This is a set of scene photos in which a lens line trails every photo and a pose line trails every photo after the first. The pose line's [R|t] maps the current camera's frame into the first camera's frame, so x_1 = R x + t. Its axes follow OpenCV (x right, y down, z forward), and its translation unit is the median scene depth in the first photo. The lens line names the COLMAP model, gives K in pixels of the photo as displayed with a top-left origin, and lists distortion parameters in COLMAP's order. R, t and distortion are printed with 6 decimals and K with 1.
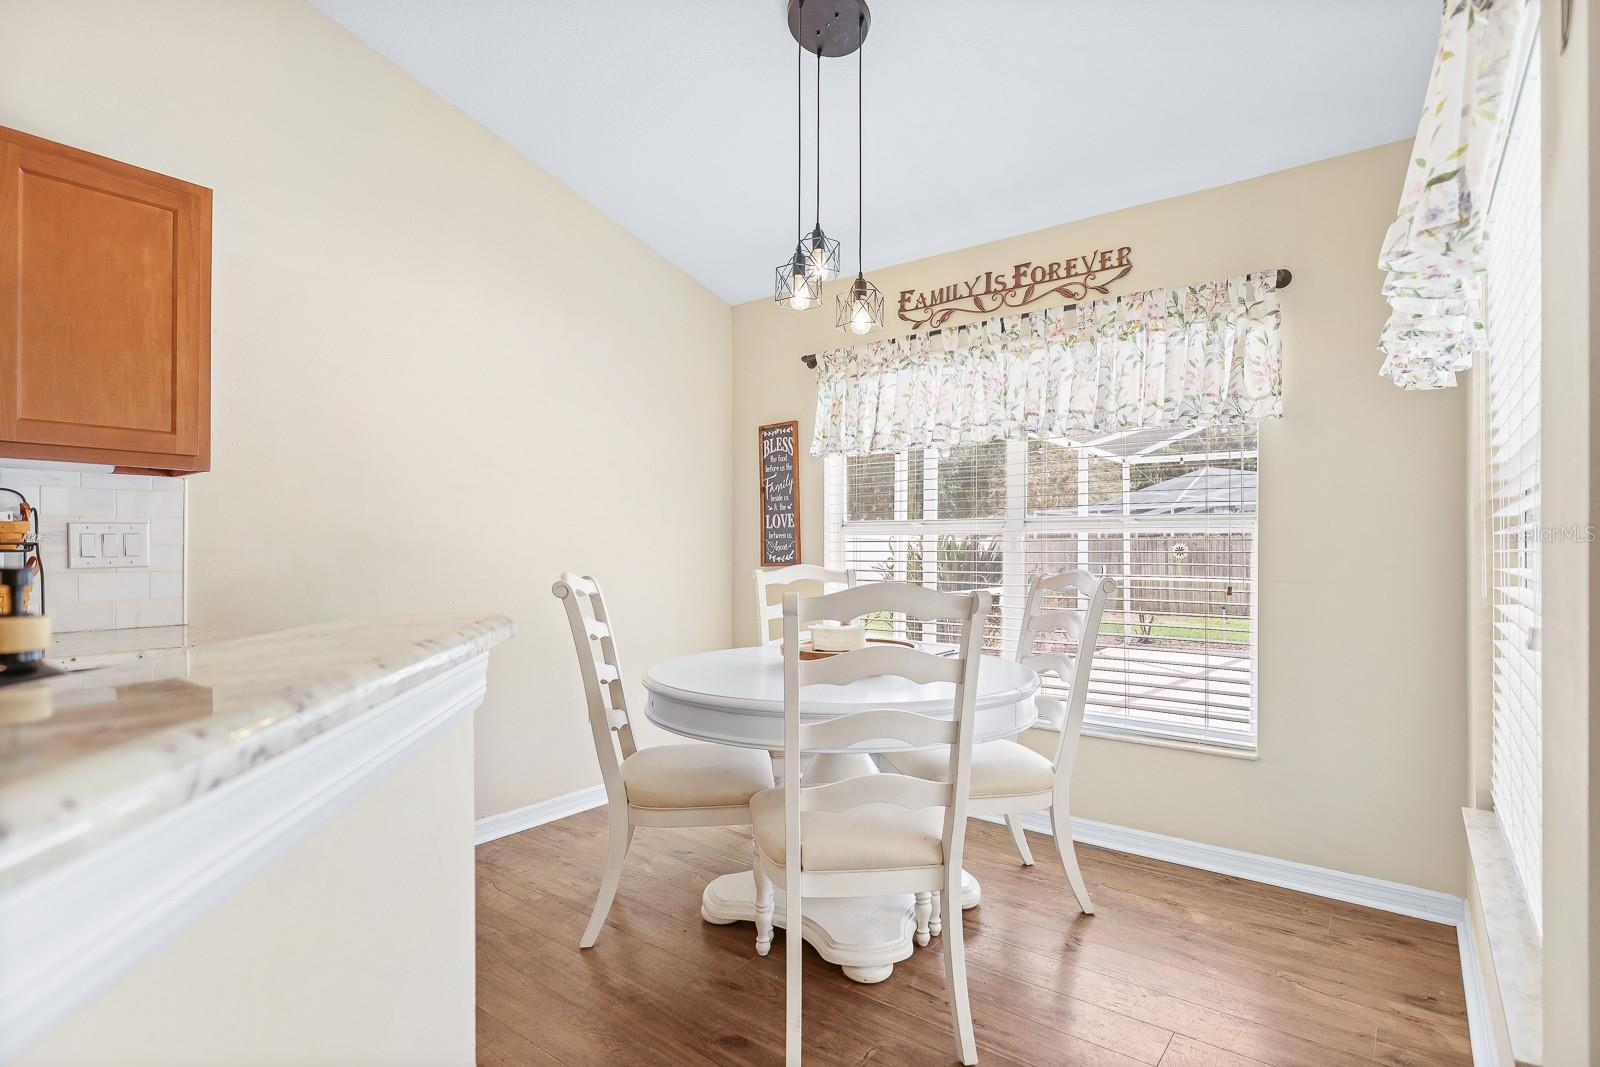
lens RADIAL K [[788.5, 0, 804.6], [0, 788.5, 539.8], [0, 0, 1]] dist [0.004016, -0.000348]
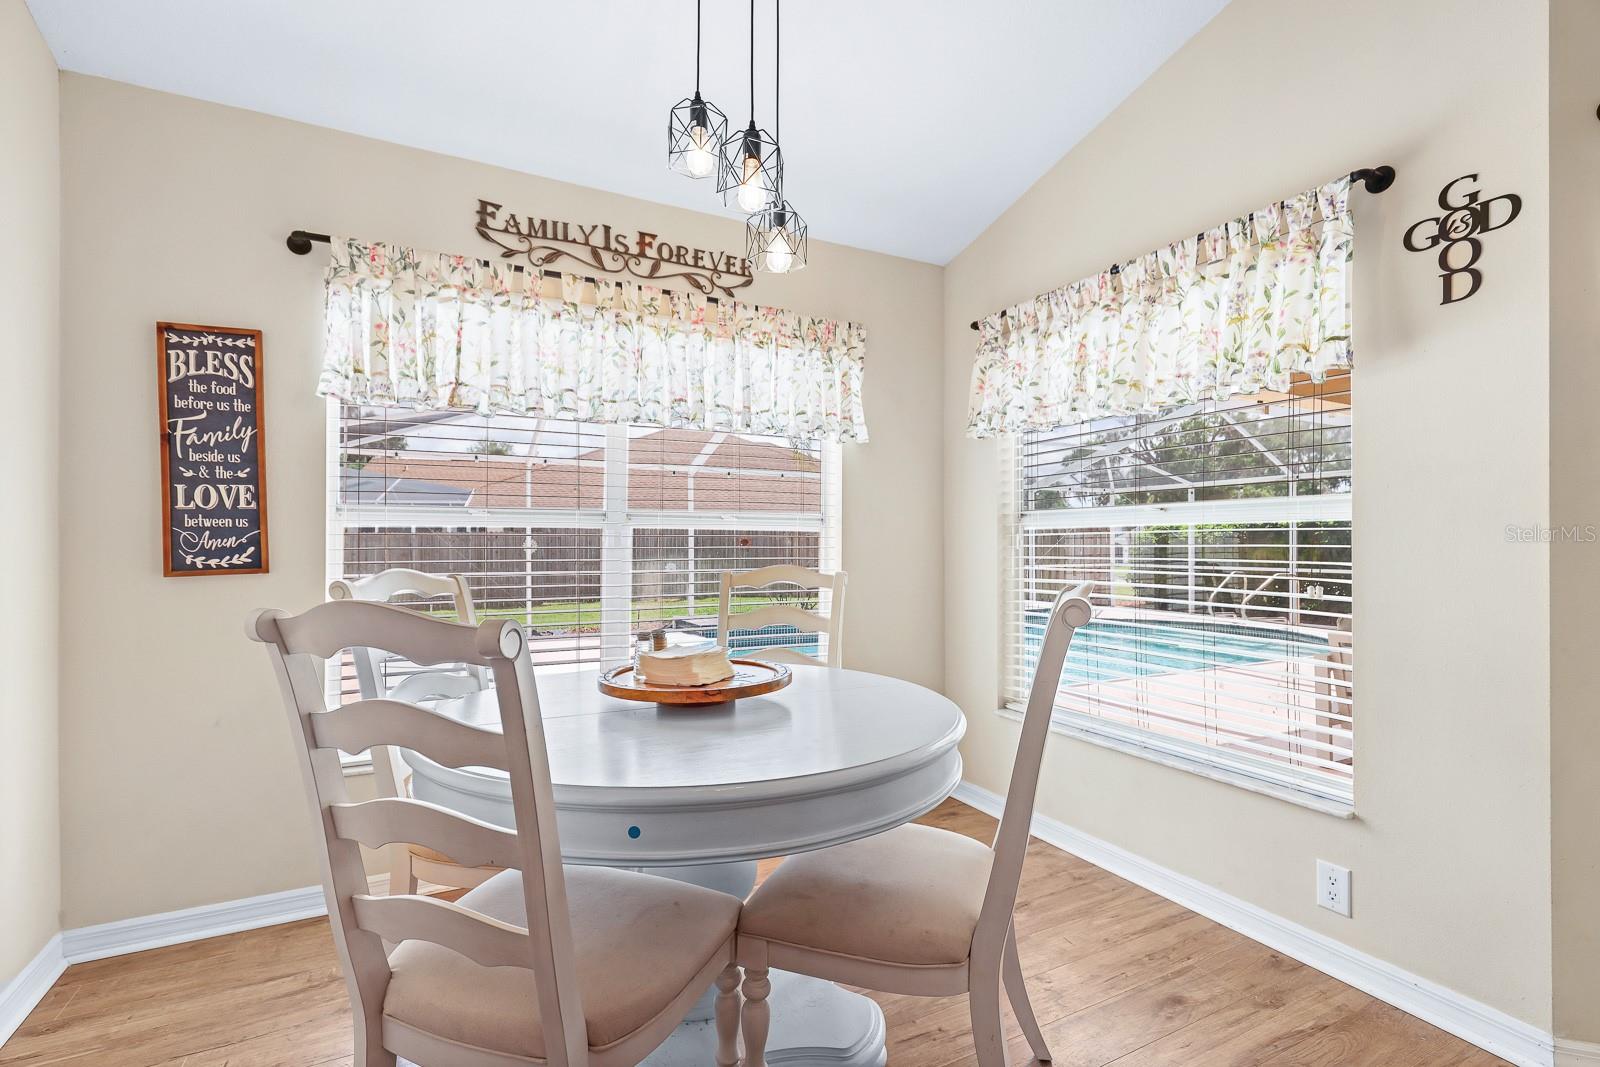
lens RADIAL K [[725.2, 0, 809.7], [0, 725.2, 541.4], [0, 0, 1]] dist [-0.001074, -0.000128]
pose [[0.423598, 0.003416, 0.905844, -0.372170], [-0.009755, 0.999952, 0.000791, 0.004838], [-0.905798, -0.009172, 0.423611, 0.433090]]
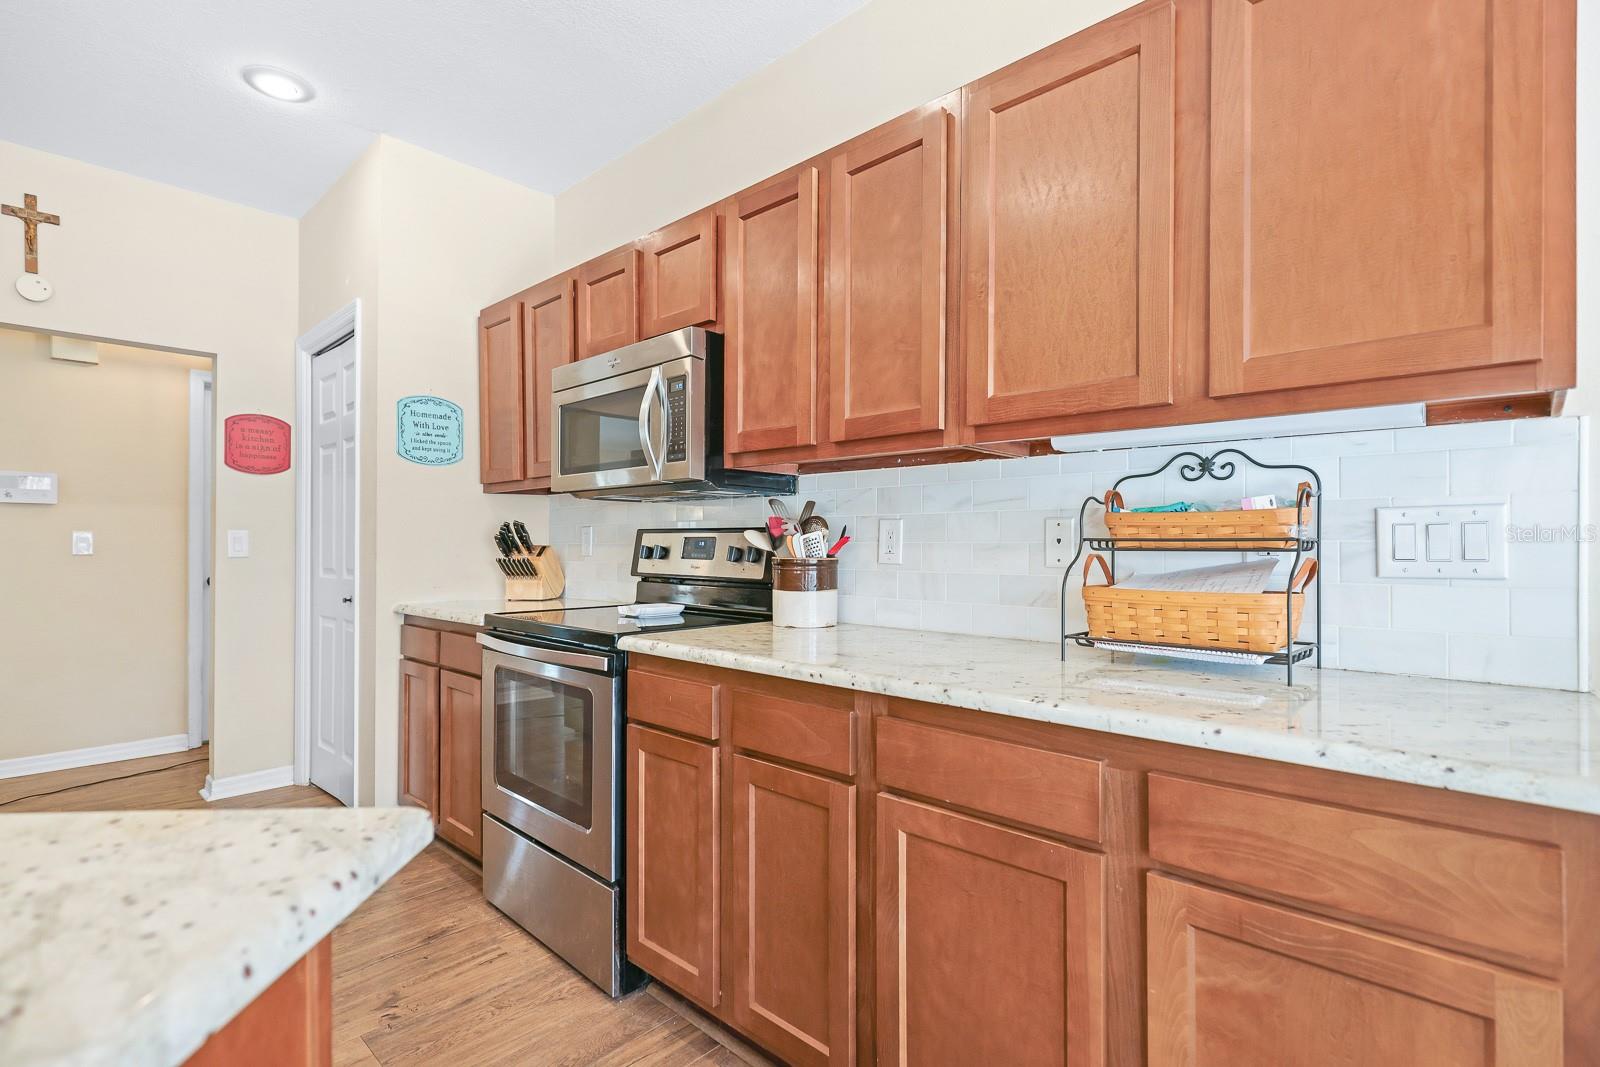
lens RADIAL K [[745.9, 0, 807.8], [0, 745.9, 539.9], [0, 0, 1]] dist [-0.001956, -0.001833]
pose [[-0.092220, 0.000196, -0.995739, -0.151846], [0.012990, 0.999915, -0.001006, -0.000210], [0.995654, -0.013028, -0.092215, 0.332531]]
